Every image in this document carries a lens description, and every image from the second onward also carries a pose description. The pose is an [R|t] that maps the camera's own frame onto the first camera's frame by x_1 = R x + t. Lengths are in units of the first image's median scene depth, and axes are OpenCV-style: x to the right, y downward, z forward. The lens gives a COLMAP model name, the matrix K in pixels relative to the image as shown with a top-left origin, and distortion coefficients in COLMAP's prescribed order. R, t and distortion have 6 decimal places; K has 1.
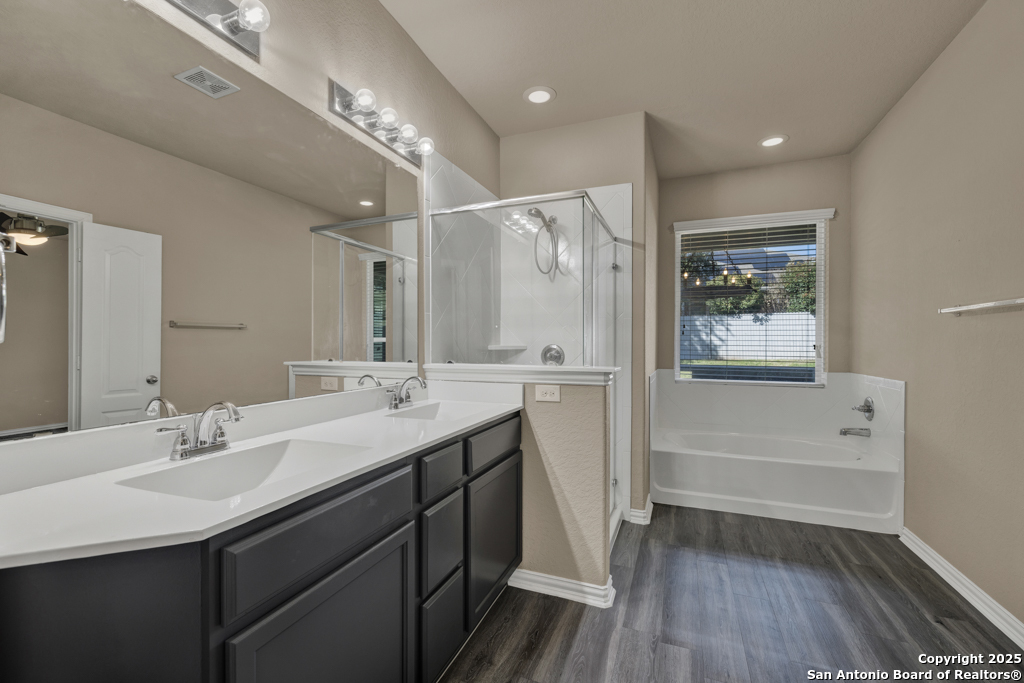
lens RADIAL K [[434.9, 0, 506.1], [0, 434.9, 340.4], [0, 0, 1]] dist [-0.018412, 0.004216]
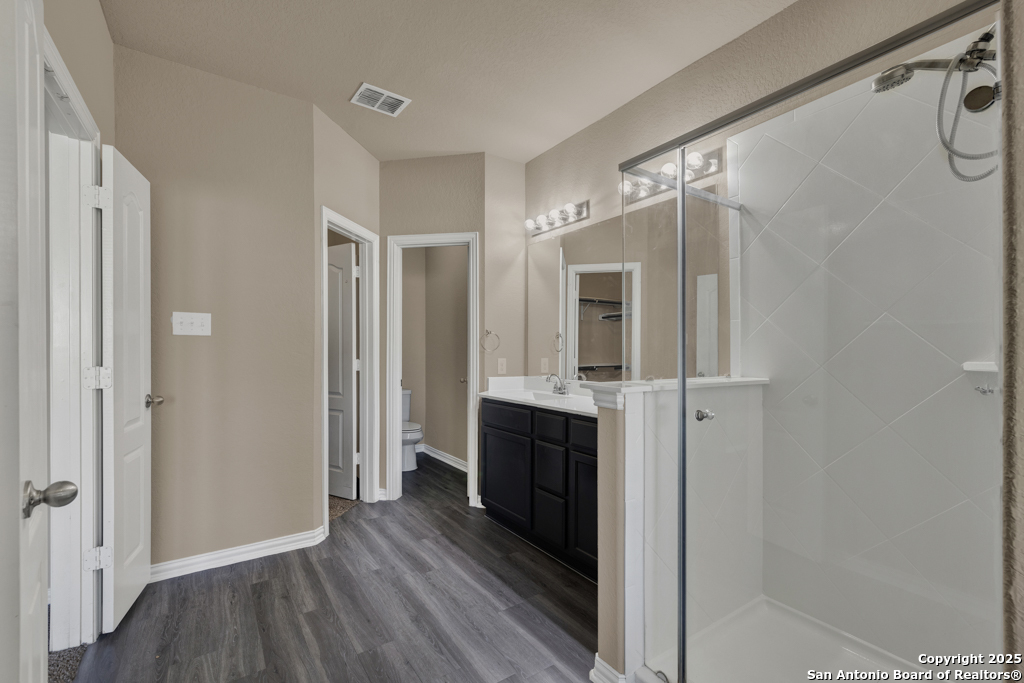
lens RADIAL K [[440.5, 0, 506.9], [0, 440.5, 348.3], [0, 0, 1]] dist [-0.000024, -0.000012]
pose [[-0.549857, -0.002752, -0.835254, 1.245518], [0.003492, 0.999978, -0.005594, -0.003832], [0.835251, -0.005993, -0.549836, 1.611431]]
